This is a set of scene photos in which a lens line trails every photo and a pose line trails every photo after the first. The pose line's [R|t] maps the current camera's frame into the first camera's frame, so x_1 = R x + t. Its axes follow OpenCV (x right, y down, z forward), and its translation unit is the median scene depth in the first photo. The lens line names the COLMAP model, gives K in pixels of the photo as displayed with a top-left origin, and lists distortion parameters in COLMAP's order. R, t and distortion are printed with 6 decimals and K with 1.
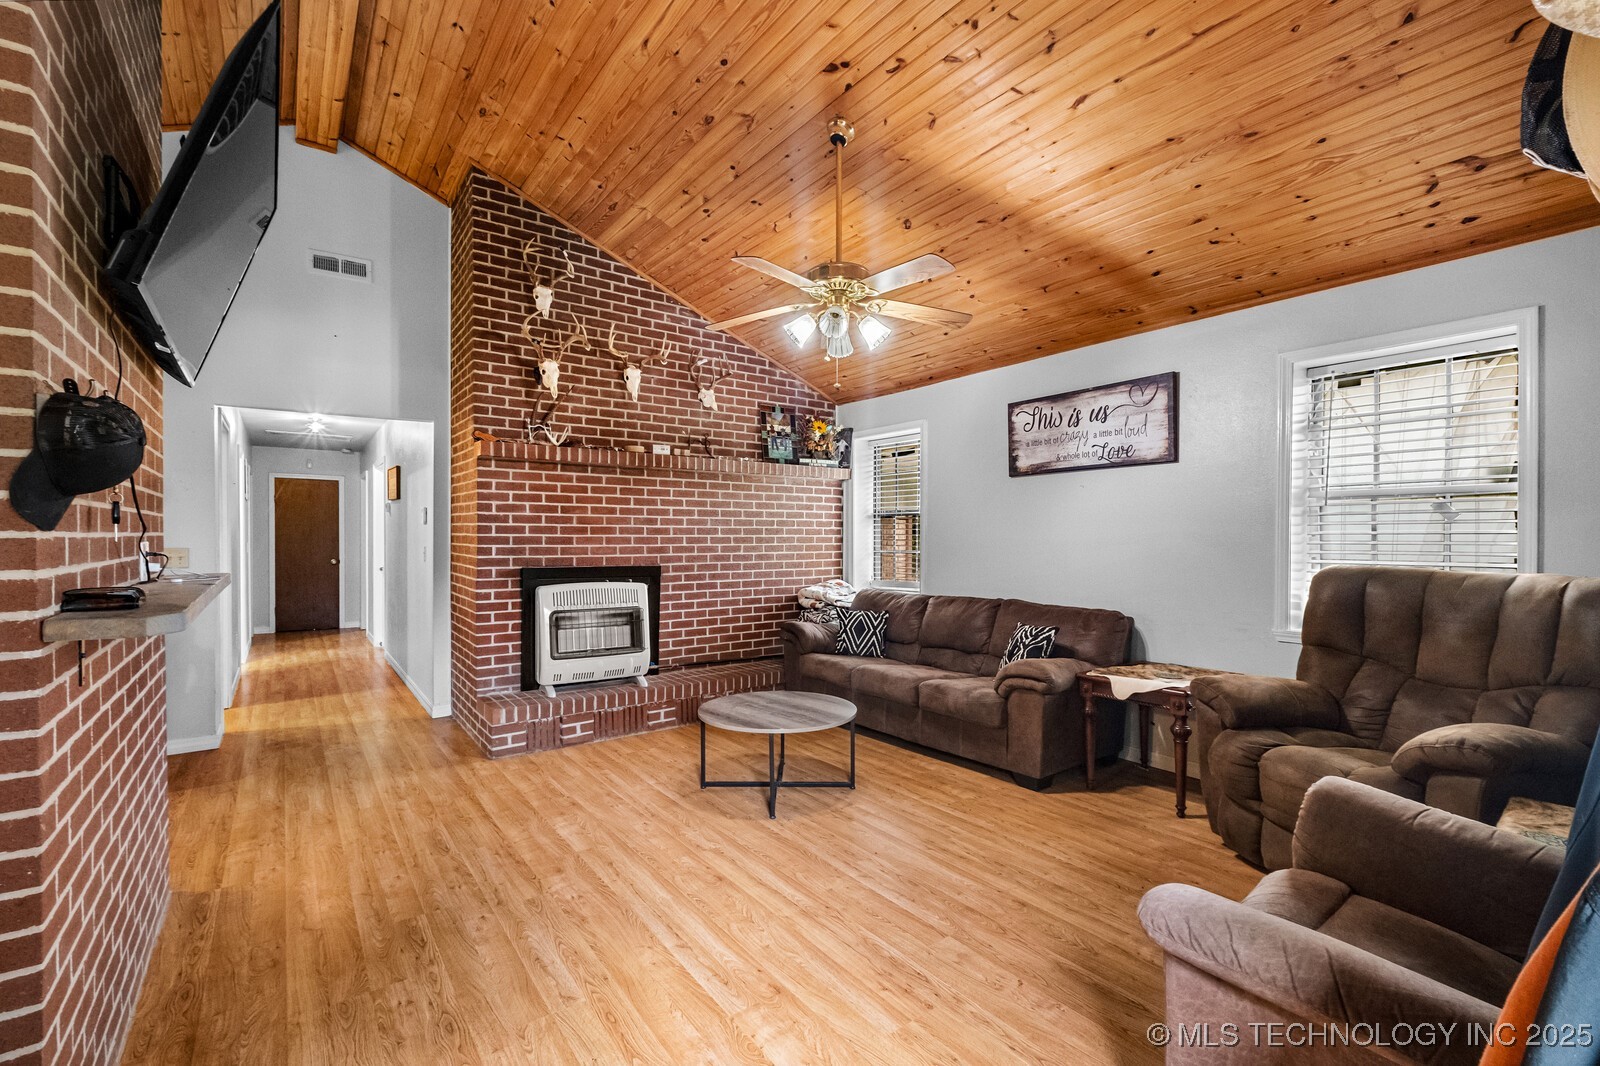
lens RADIAL K [[698.3, 0, 793.5], [0, 698.3, 541.9], [0, 0, 1]] dist [-0.000604, -0.001782]
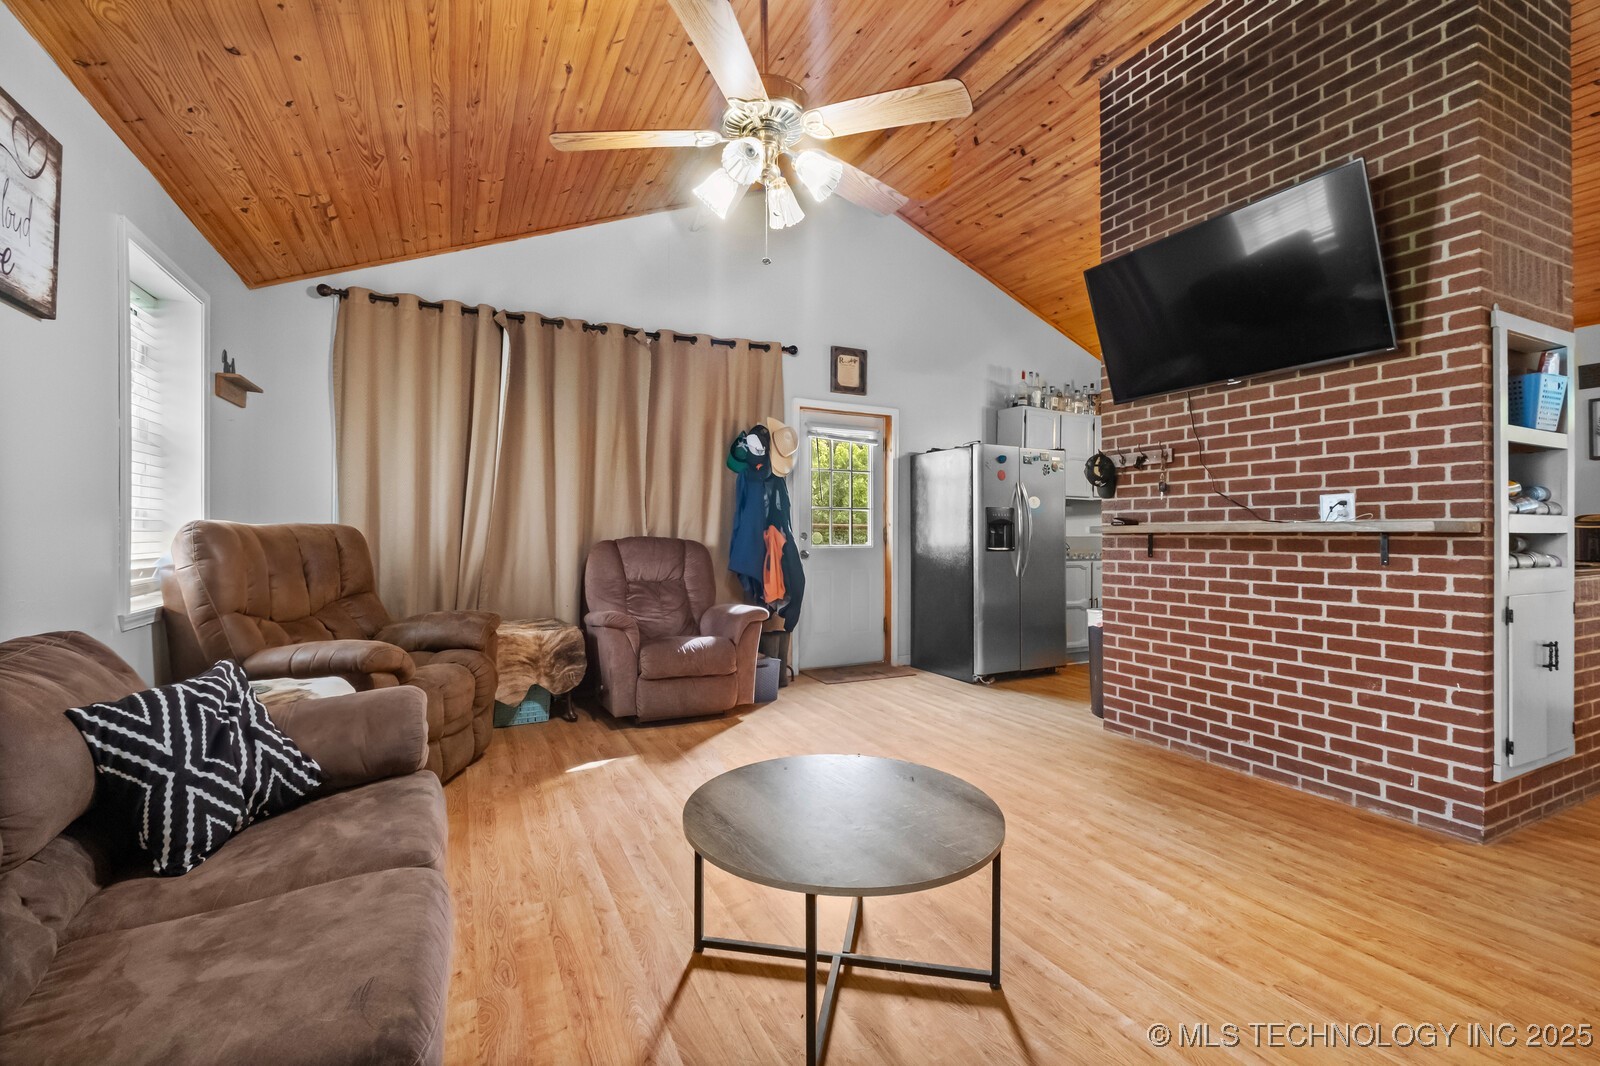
lens RADIAL K [[698.3, 0, 803.5], [0, 698.3, 529.9], [0, 0, 1]] dist [-0.000604, -0.001782]
pose [[-0.986871, 0.000028, 0.161511, -0.058231], [0.001256, 0.999971, 0.007503, 0.026768], [-0.161506, 0.007607, -0.986842, 1.134365]]
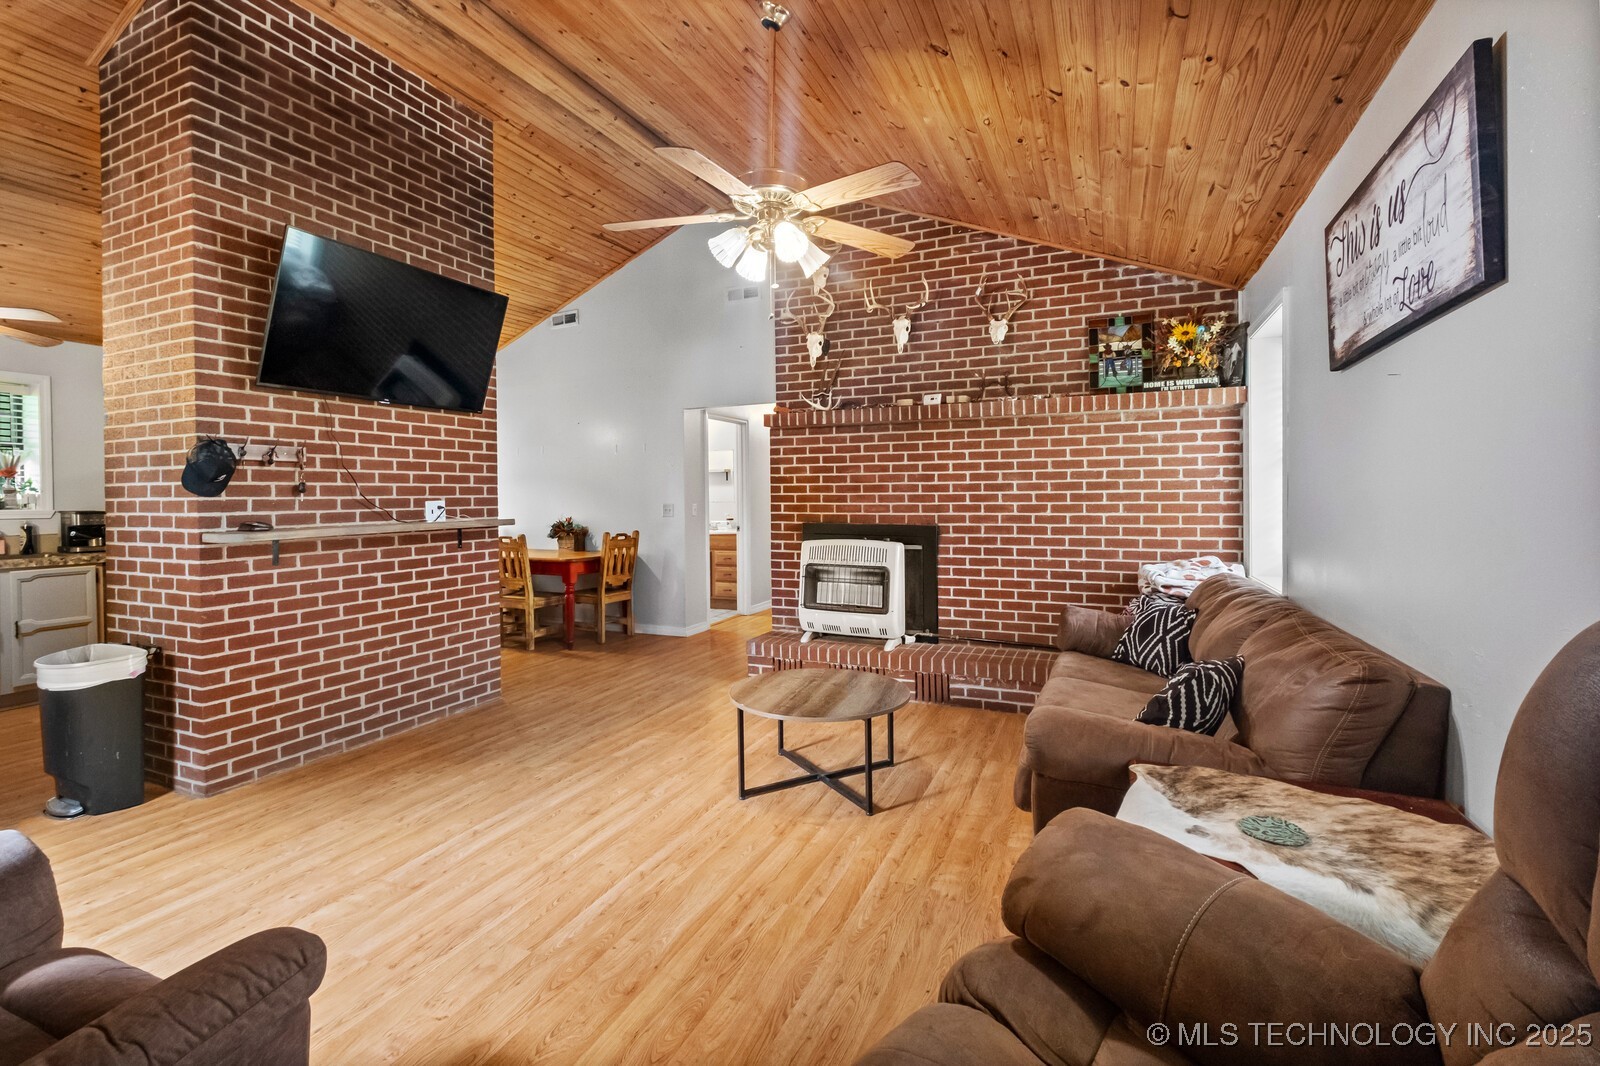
lens RADIAL K [[698.3, 0, 796.2], [0, 698.3, 502.9], [0, 0, 1]] dist [-0.000604, -0.001782]
pose [[0.504715, 0.004337, -0.863275, 0.544078], [0.001312, 0.999982, 0.005791, -0.001622], [0.863285, -0.004055, 0.504700, 0.403346]]
